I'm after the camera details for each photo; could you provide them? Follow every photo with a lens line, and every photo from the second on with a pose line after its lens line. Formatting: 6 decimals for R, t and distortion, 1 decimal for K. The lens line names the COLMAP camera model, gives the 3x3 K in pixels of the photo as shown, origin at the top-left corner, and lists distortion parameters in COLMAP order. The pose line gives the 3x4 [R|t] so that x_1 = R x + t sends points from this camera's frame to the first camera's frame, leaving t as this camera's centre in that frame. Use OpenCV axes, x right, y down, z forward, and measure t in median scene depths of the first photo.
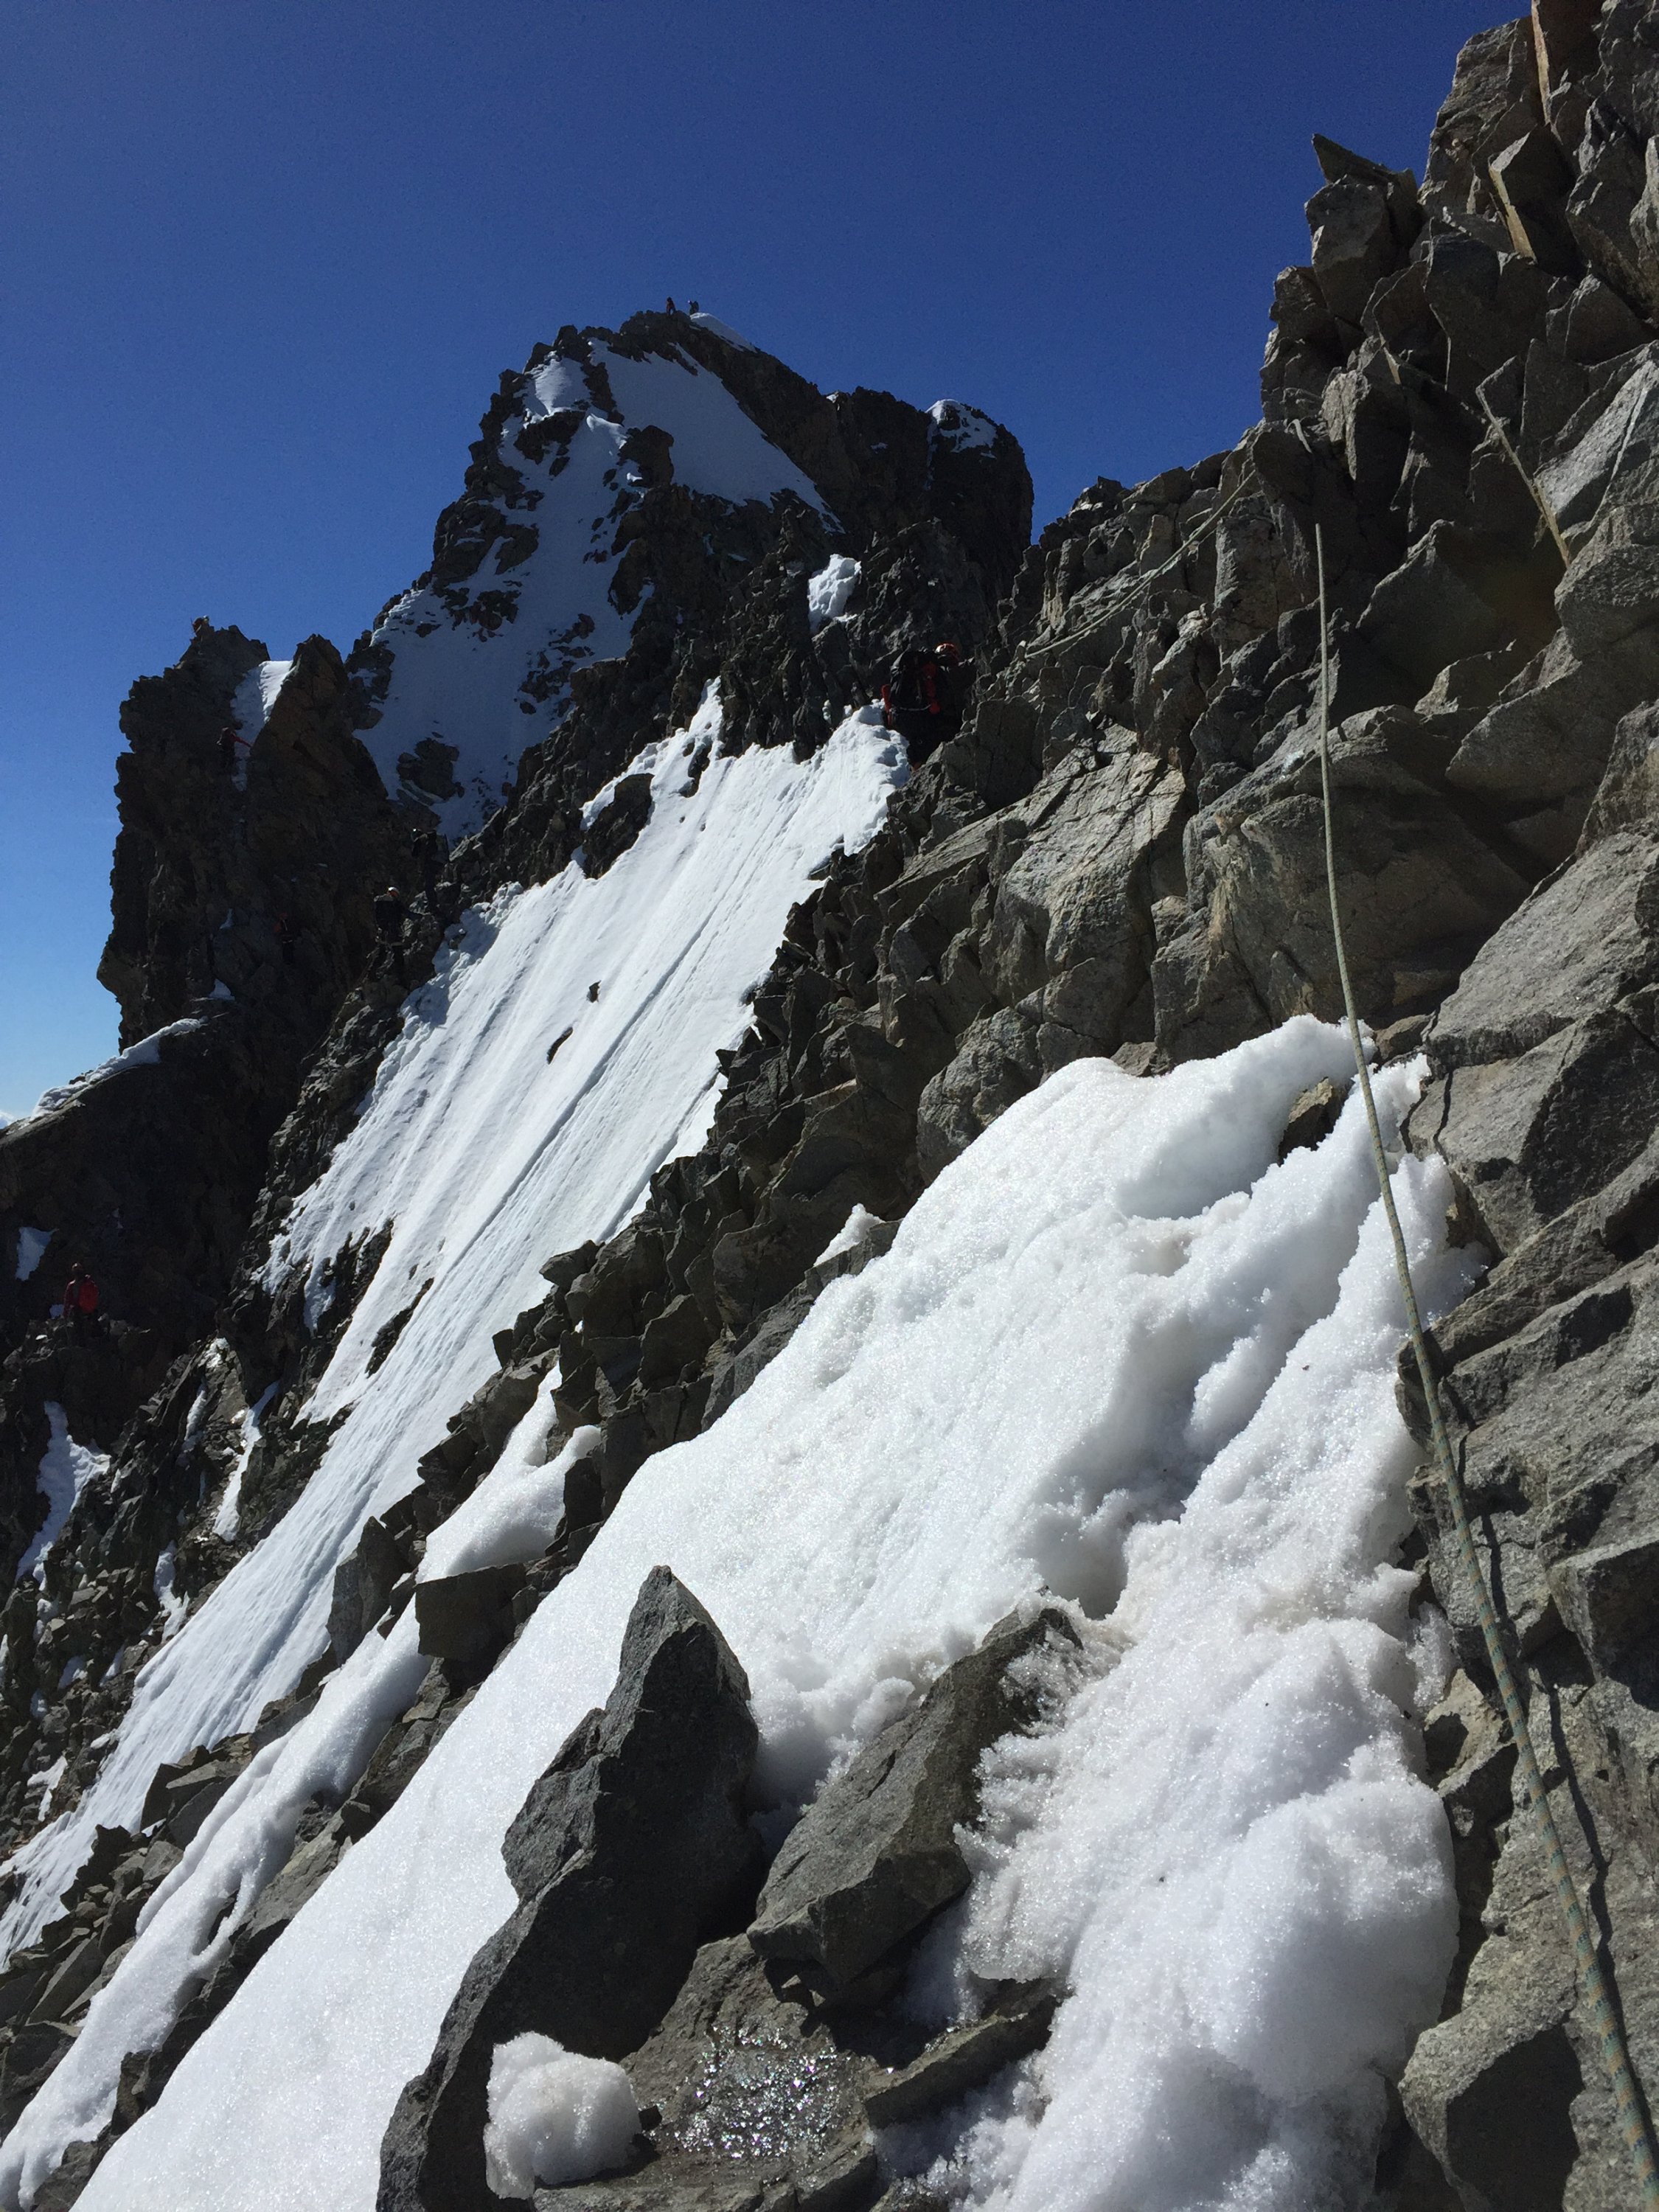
lens RADIAL K [[1865.1, 0, 828.5], [0, 1865.1, 1102.1], [0, 0, 1]] dist [0.075915, 0.004898]
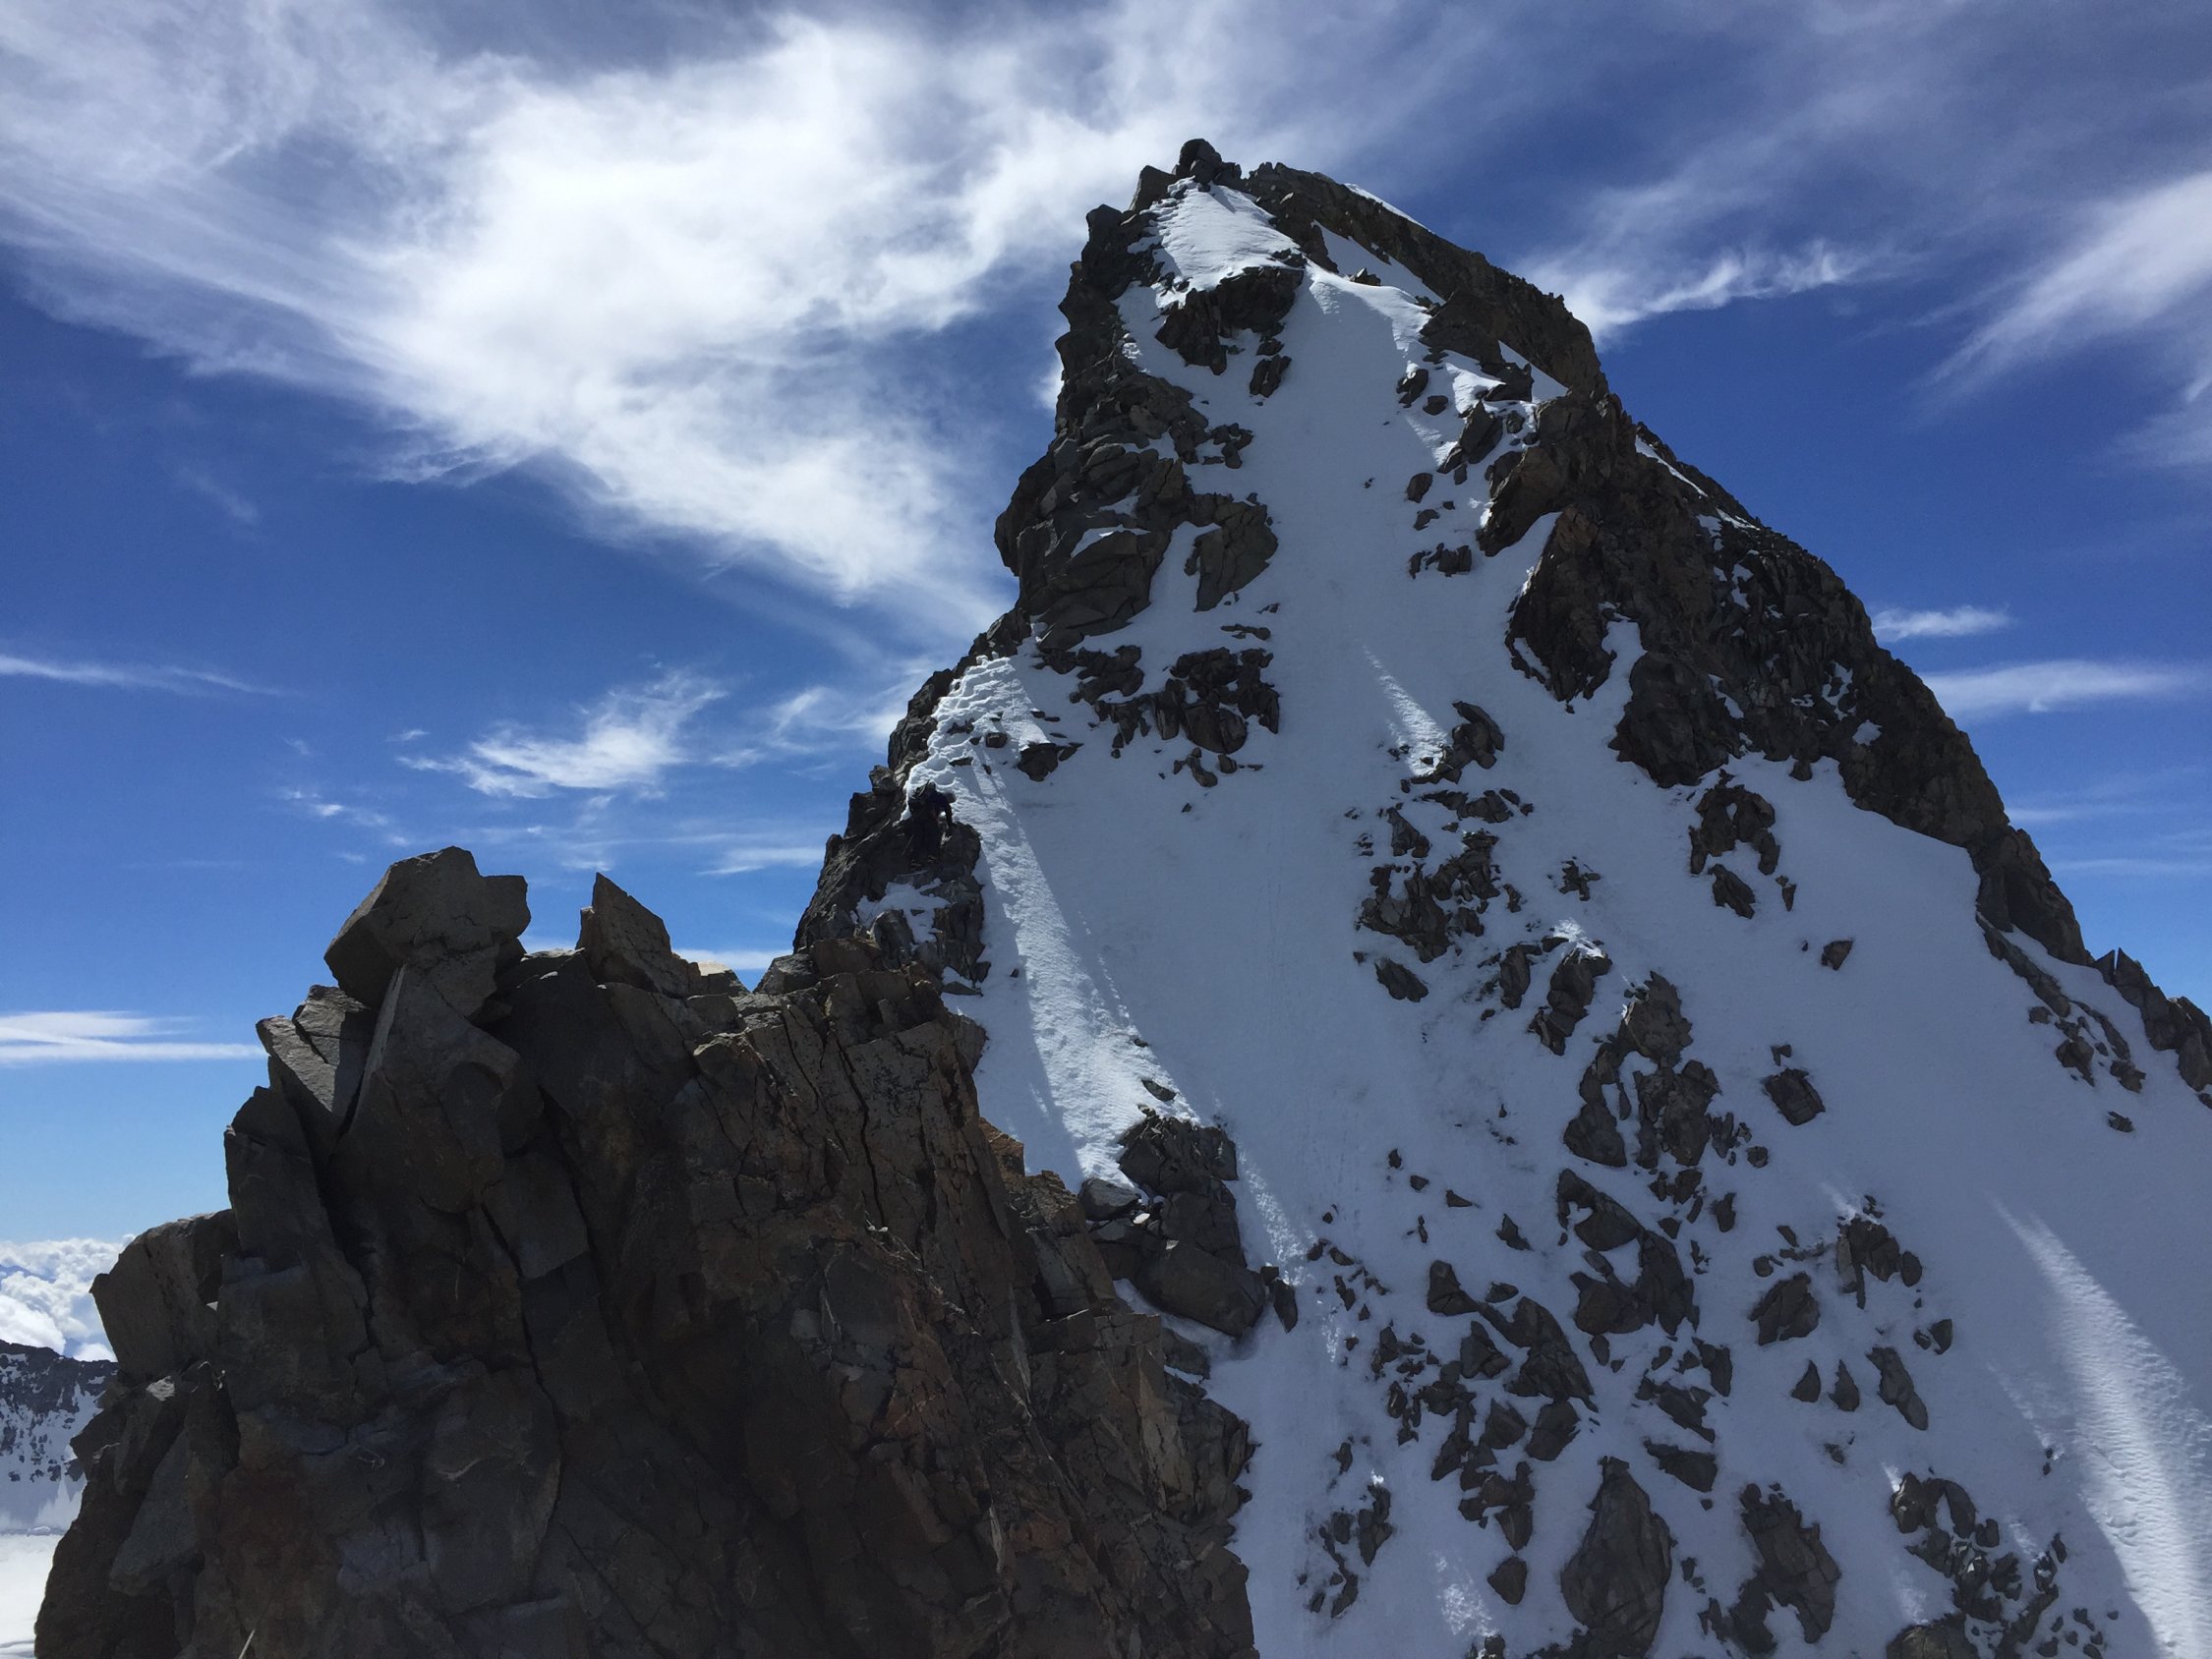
lens RADIAL K [[1864.8, 0, 1106.0], [0, 1864.8, 824.2], [0, 0, 1]] dist [0.075915, 0.004898]
pose [[0.998954, -0.029497, 0.034949, -0.209603], [0.035650, 0.980924, -0.191094, -0.166644], [-0.028645, 0.192140, 0.980949, 0.637776]]
